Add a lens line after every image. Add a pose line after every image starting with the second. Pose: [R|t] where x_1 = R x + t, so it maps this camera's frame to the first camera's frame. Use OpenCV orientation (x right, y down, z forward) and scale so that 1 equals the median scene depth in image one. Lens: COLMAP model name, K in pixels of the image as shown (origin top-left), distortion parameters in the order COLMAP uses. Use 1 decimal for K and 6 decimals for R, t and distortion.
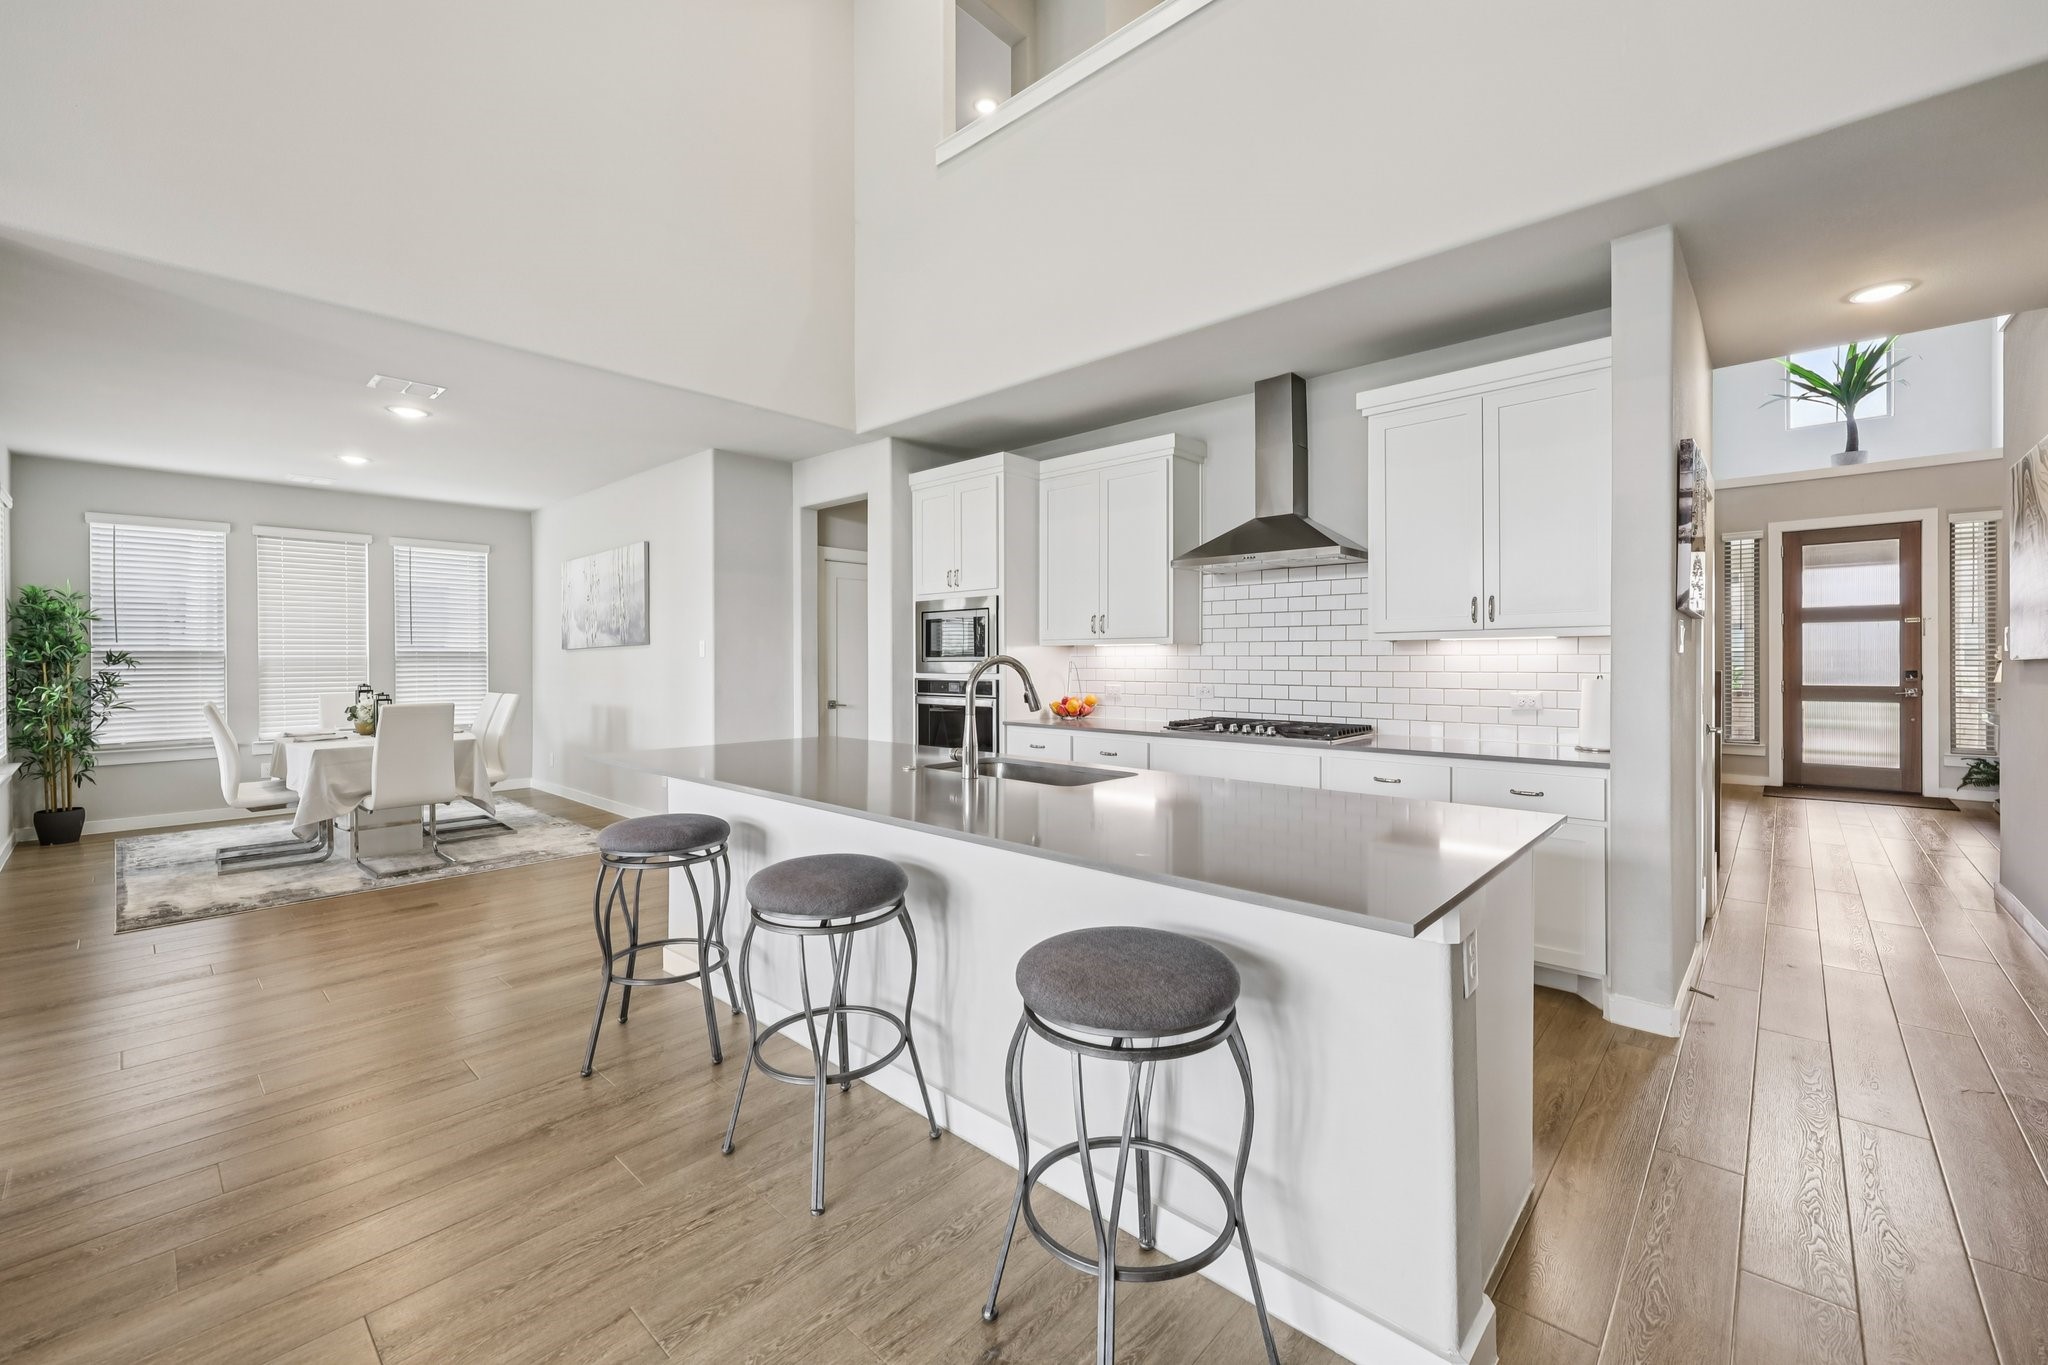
lens RADIAL K [[833.1, 0, 1031.8], [0, 833.1, 668.4], [0, 0, 1]] dist [-0.000881, -0.000148]
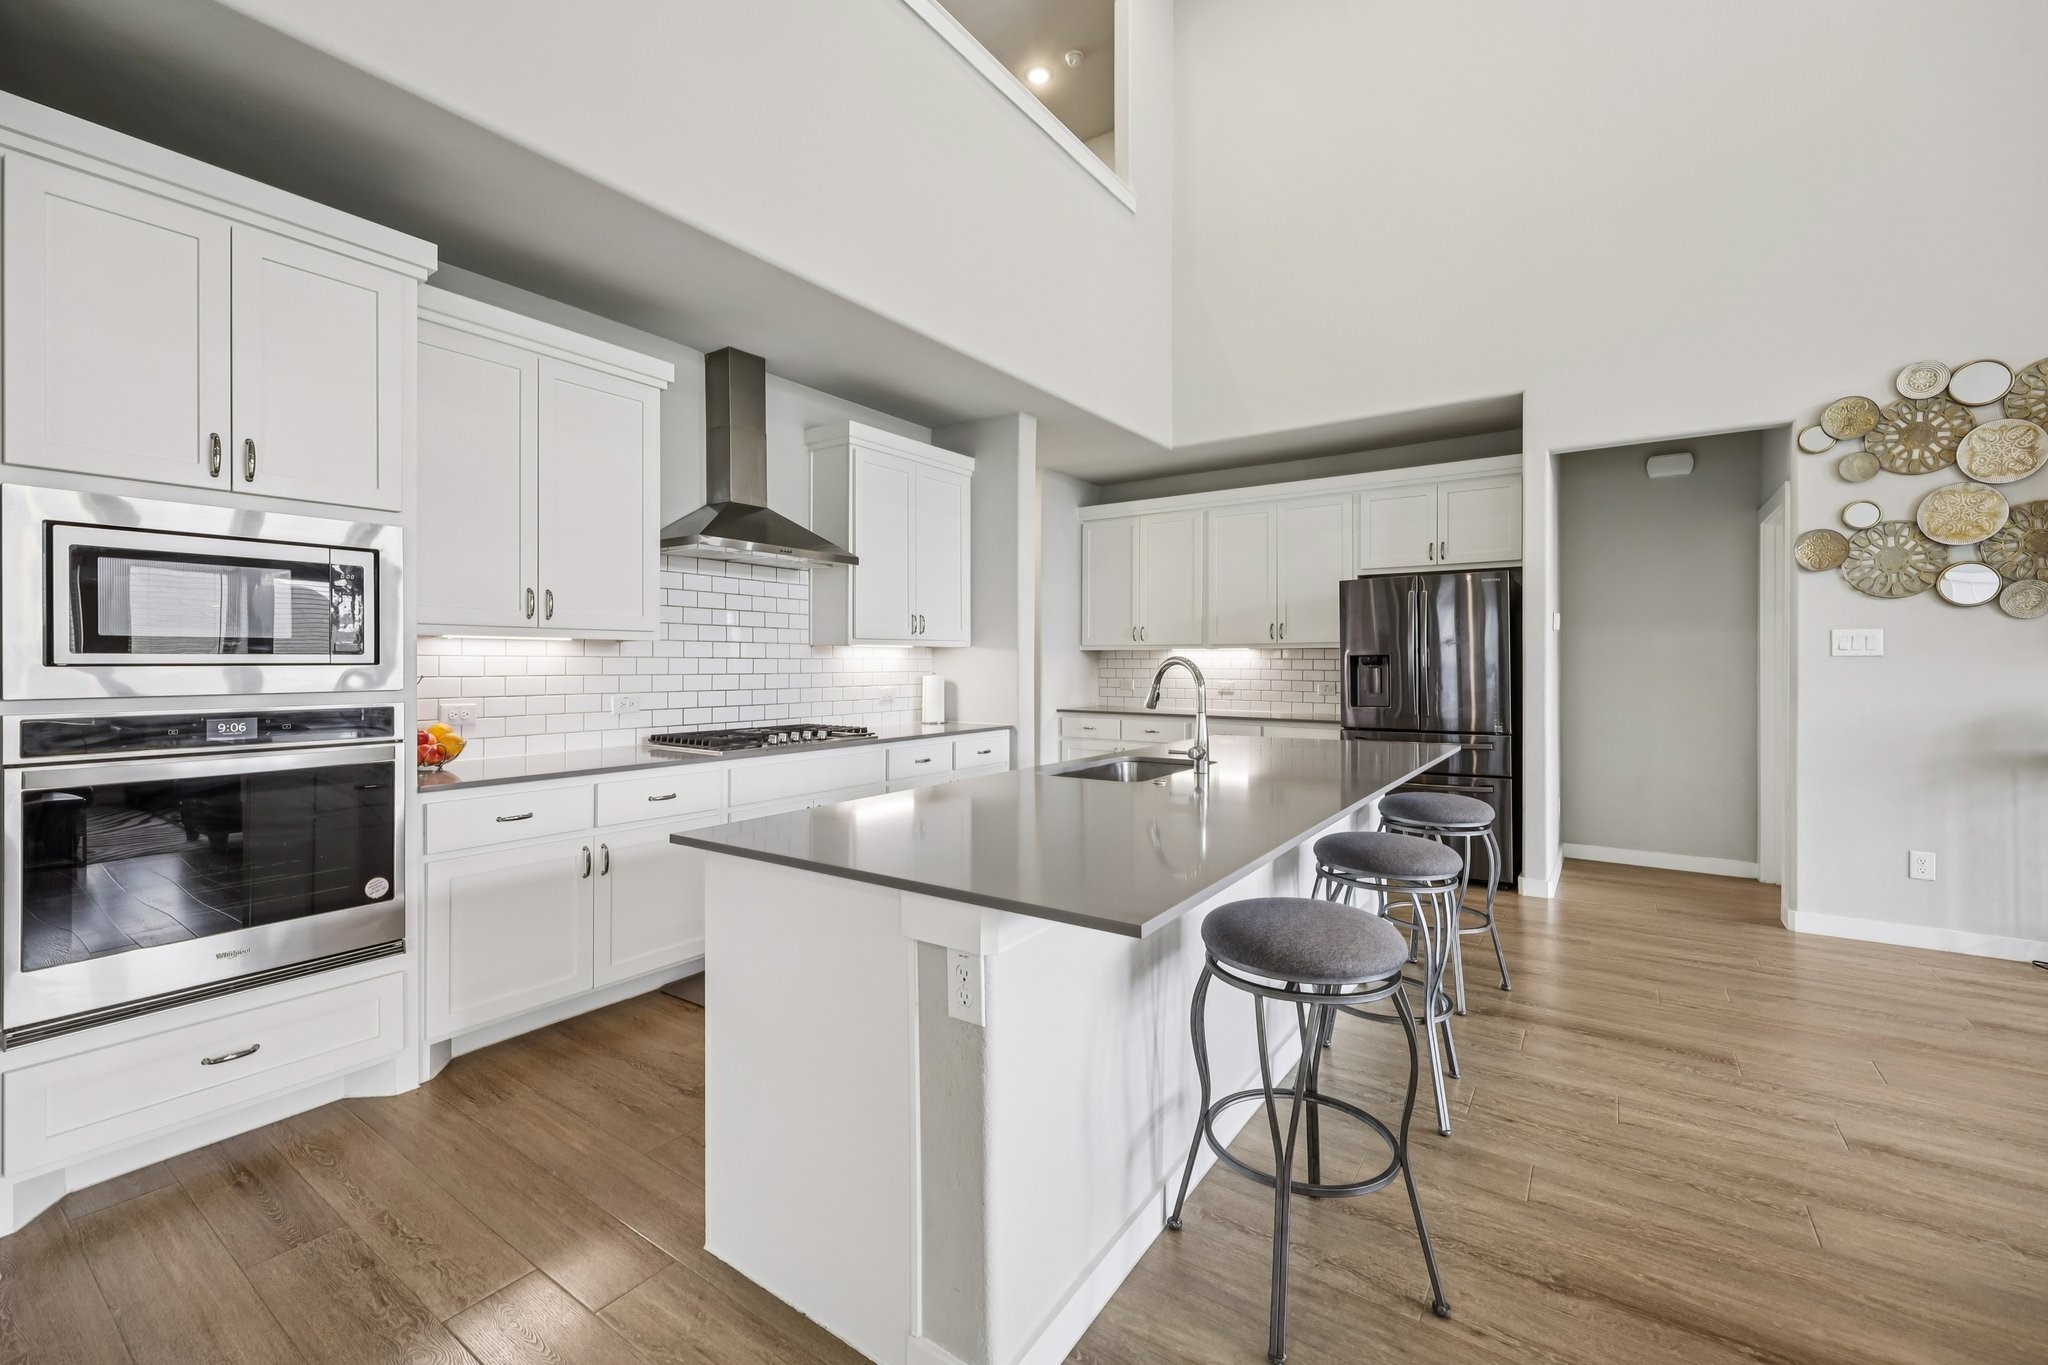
lens RADIAL K [[833.1, 0, 1033.7], [0, 833.1, 664.8], [0, 0, 1]] dist [-0.000881, -0.000148]
pose [[-0.129637, 0.000835, 0.991561, -0.653348], [0.012599, 0.999920, 0.000805, -0.004117], [-0.991481, 0.012597, -0.129637, 0.805145]]
